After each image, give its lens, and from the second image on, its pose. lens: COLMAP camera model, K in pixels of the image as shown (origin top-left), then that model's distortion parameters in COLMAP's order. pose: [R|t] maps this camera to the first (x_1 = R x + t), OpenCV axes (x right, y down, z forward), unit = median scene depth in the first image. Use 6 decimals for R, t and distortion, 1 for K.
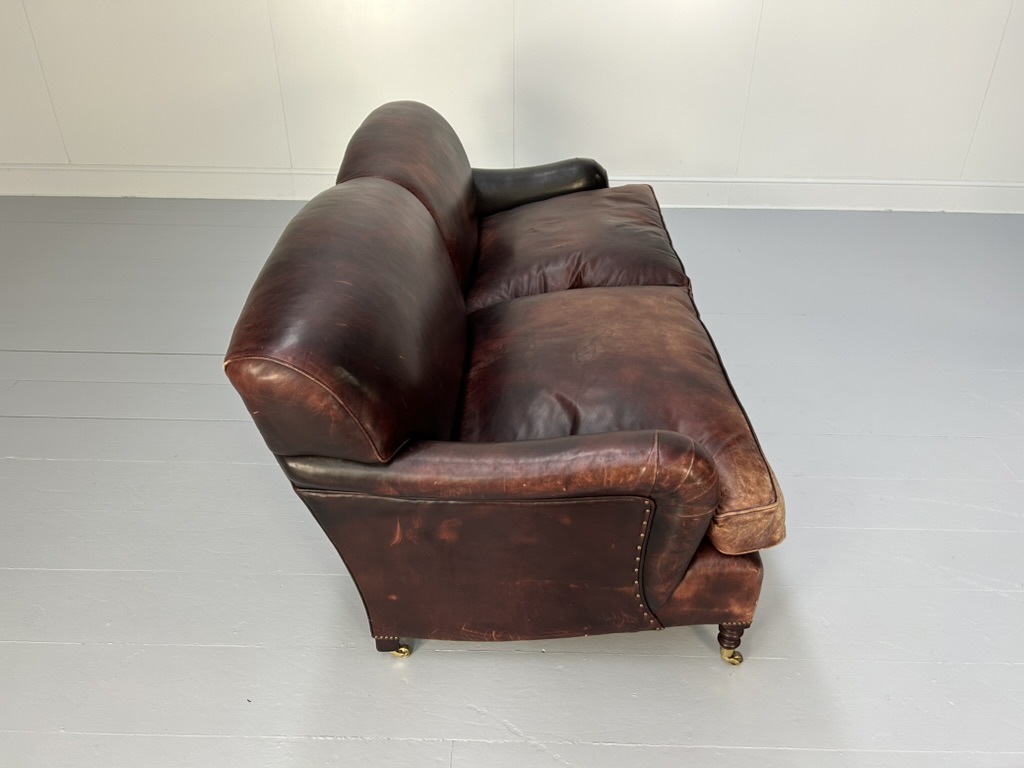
lens RADIAL K [[778.4, 0, 522.6], [0, 778.4, 384.4], [0, 0, 1]] dist [0.015703, -0.005313]
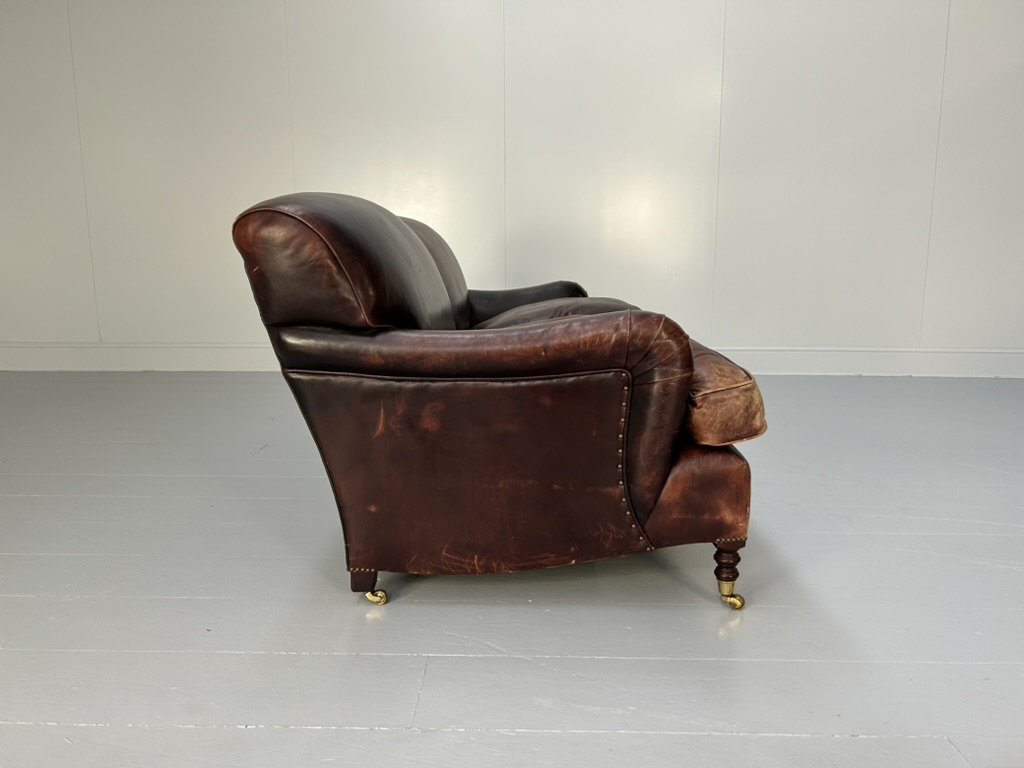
lens RADIAL K [[772.5, 0, 514.9], [0, 772.5, 386.8], [0, 0, 1]] dist [0.047301, -0.053685]
pose [[0.999928, -0.010222, -0.006311, 0.019427], [0.007145, 0.928369, -0.371590, 0.494453], [0.009658, 0.371518, 0.928375, 0.049151]]
